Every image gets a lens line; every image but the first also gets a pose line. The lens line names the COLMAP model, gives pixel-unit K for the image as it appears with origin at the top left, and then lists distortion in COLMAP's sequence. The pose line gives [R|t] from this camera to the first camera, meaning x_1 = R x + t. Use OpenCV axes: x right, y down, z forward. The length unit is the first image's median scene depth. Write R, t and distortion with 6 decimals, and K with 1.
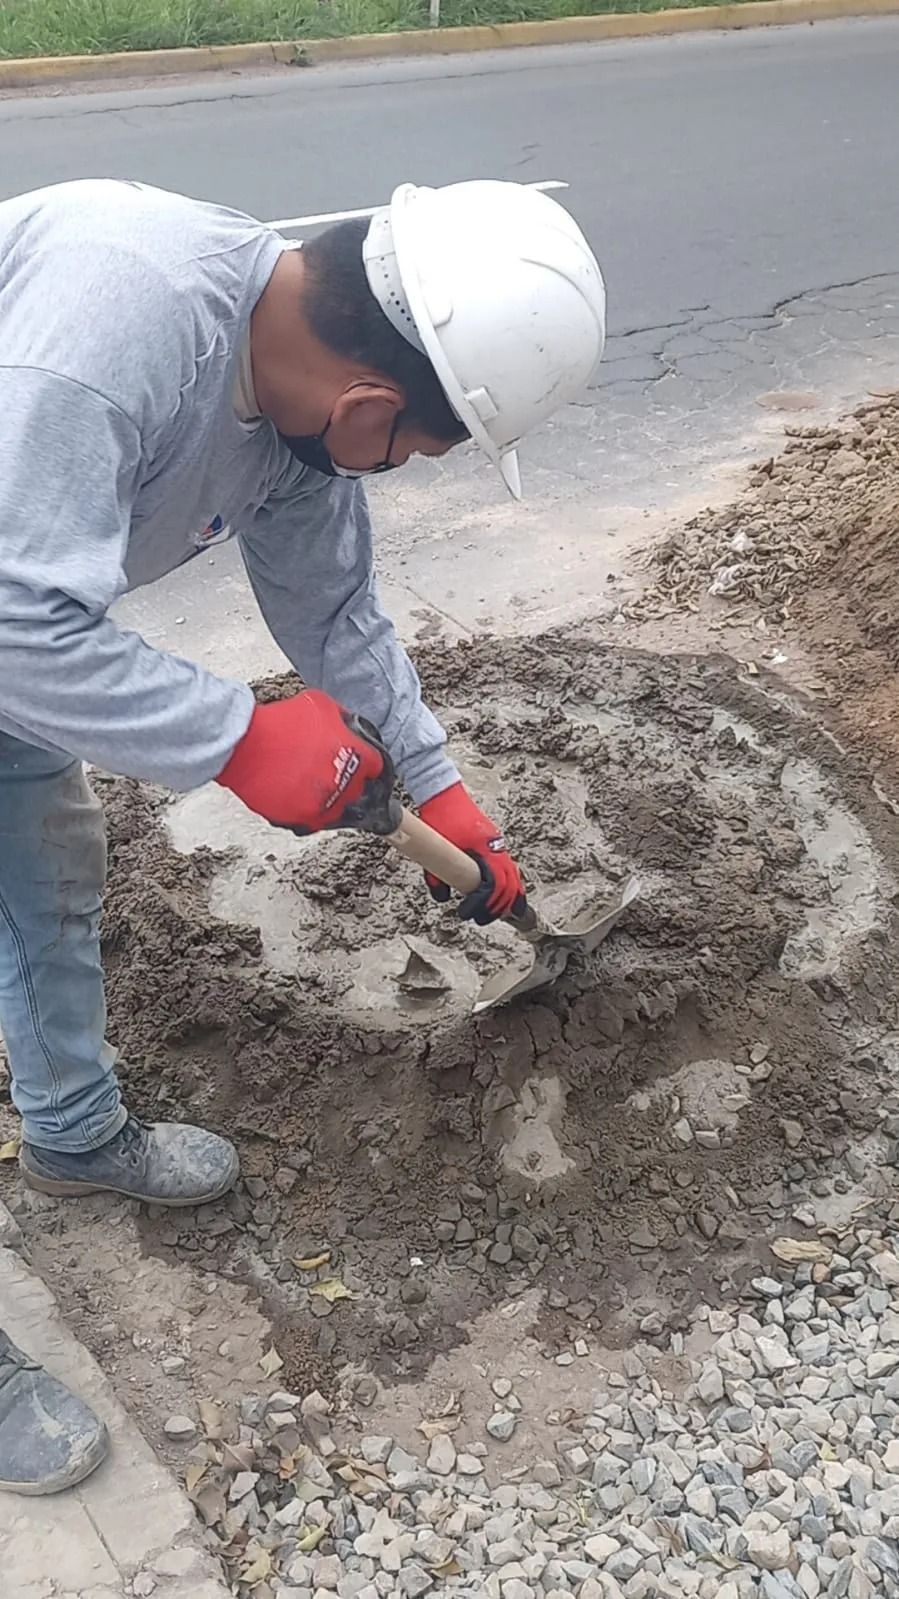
lens RADIAL K [[1572.6, 0, 449.5], [0, 1572.6, 799.5], [0, 0, 1]] dist [0.016923, 0.027201]
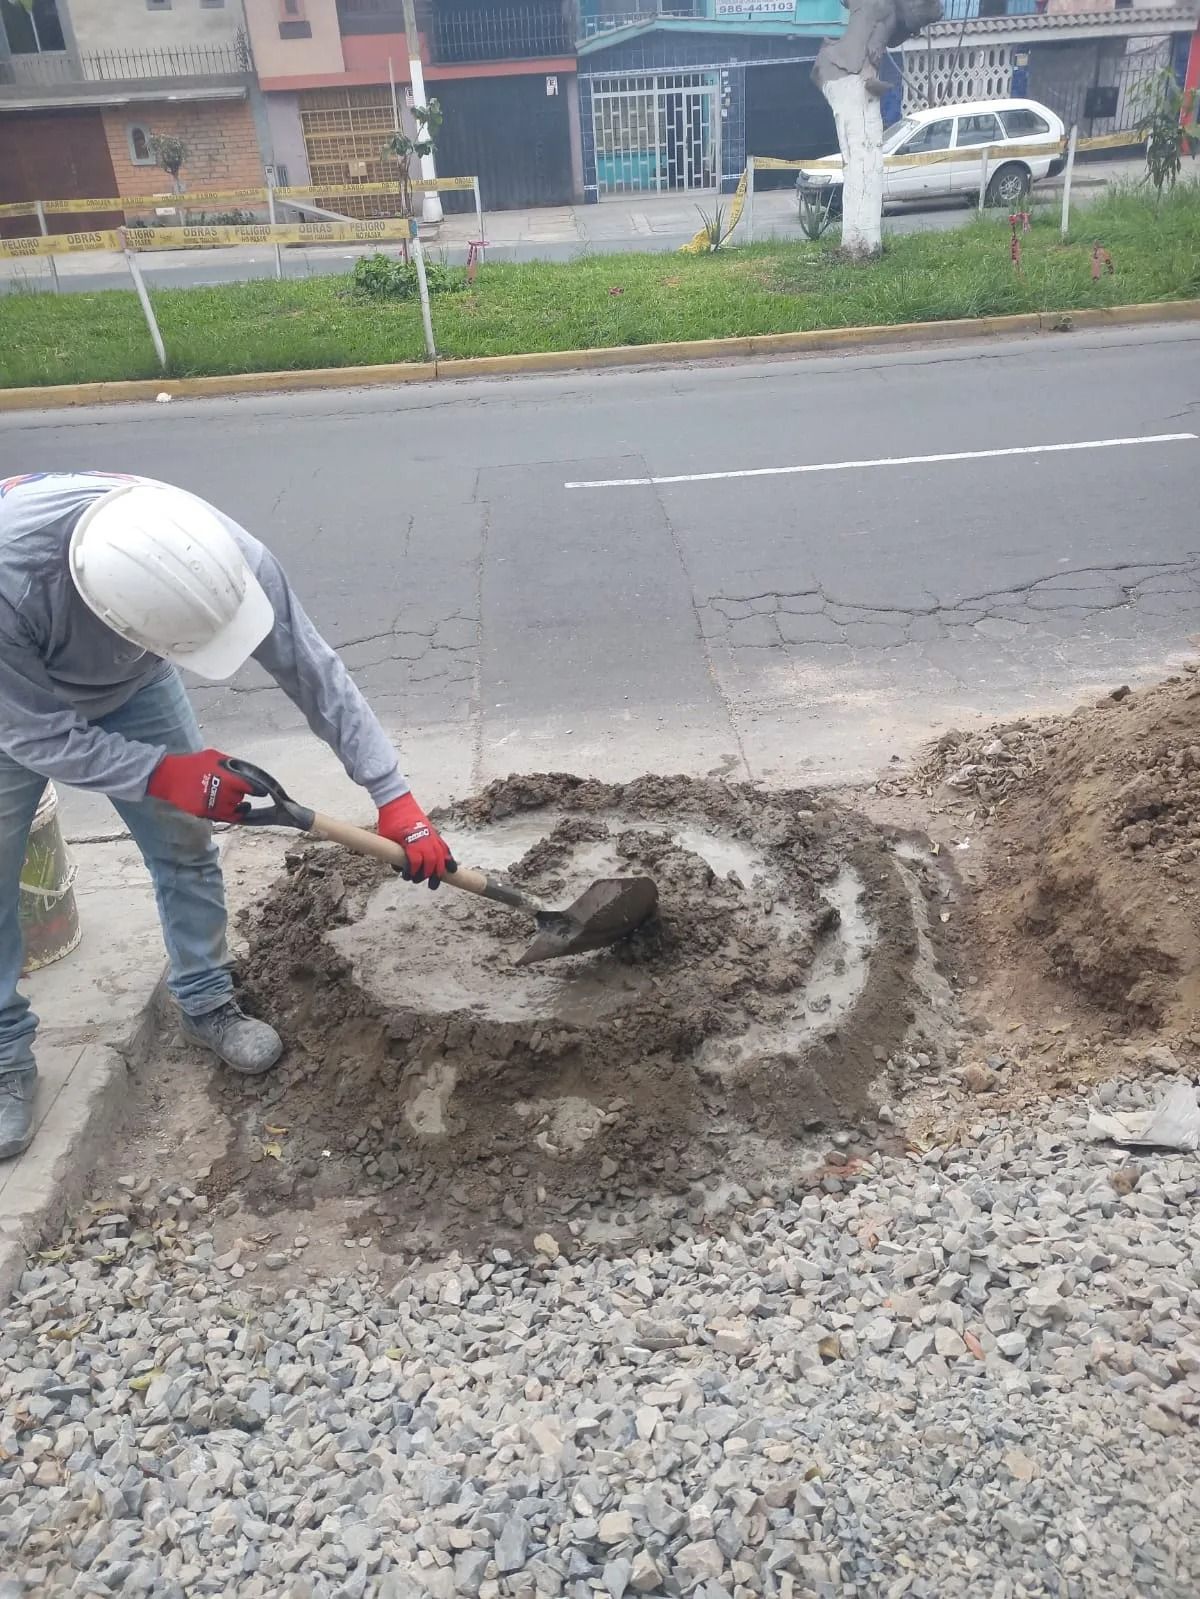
lens RADIAL K [[1293.6, 0, 600.0], [0, 1293.6, 799.5], [0, 0, 1]] dist [0.008760, 0.037982]
pose [[0.827195, 0.192980, -0.527738, 0.494415], [-0.231809, 0.972731, -0.007644, -0.053100], [0.511872, 0.128657, 0.849373, 0.029953]]
